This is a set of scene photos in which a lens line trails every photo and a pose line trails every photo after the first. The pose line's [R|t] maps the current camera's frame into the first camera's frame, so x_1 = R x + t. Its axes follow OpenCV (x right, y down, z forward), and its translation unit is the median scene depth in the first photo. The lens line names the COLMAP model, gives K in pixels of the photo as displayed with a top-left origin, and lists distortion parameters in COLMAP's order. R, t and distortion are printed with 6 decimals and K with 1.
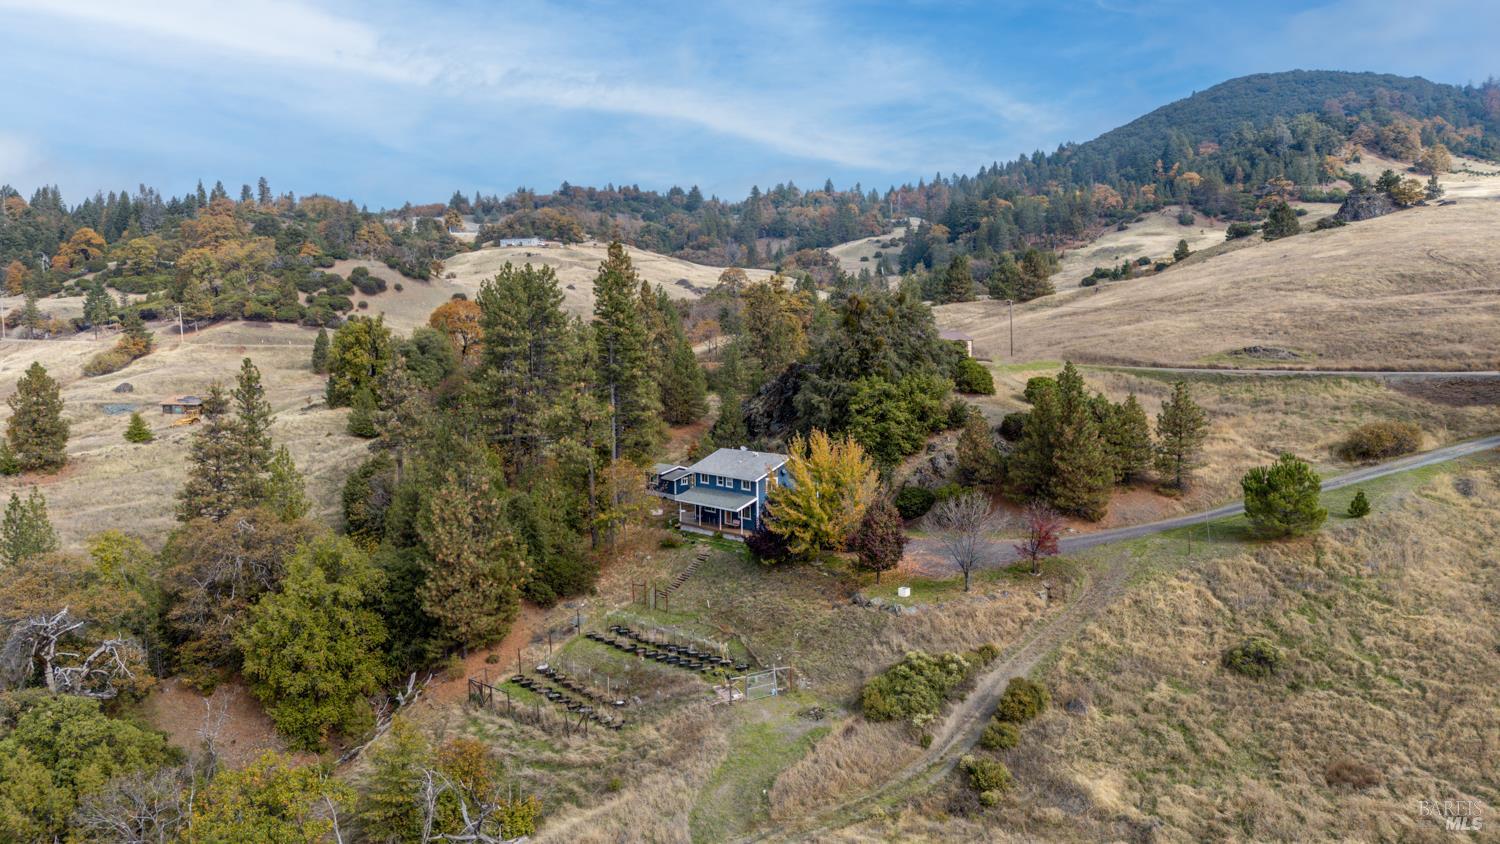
lens RADIAL K [[1145.7, 0, 753.6], [0, 1145.7, 414.3], [0, 0, 1]] dist [0.070667, -0.030524]
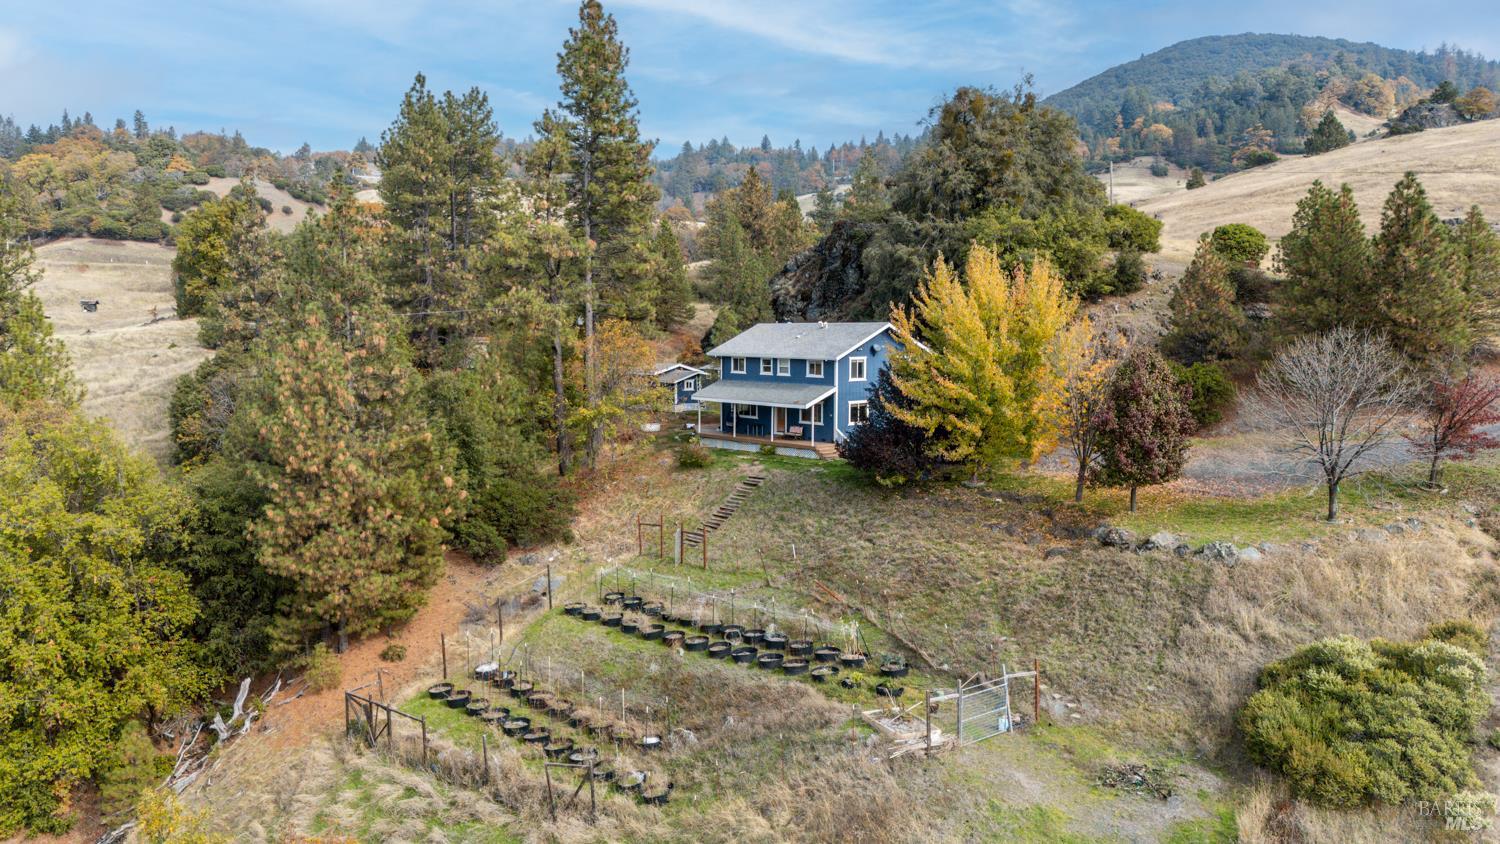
lens RADIAL K [[1145.7, 0, 744.8], [0, 1145.7, 431.0], [0, 0, 1]] dist [0.070667, -0.030524]
pose [[0.997841, 0.006855, 0.065318, -0.083771], [-0.008728, 0.999558, 0.028430, 0.077873], [-0.065095, -0.028939, 0.997459, 0.385674]]
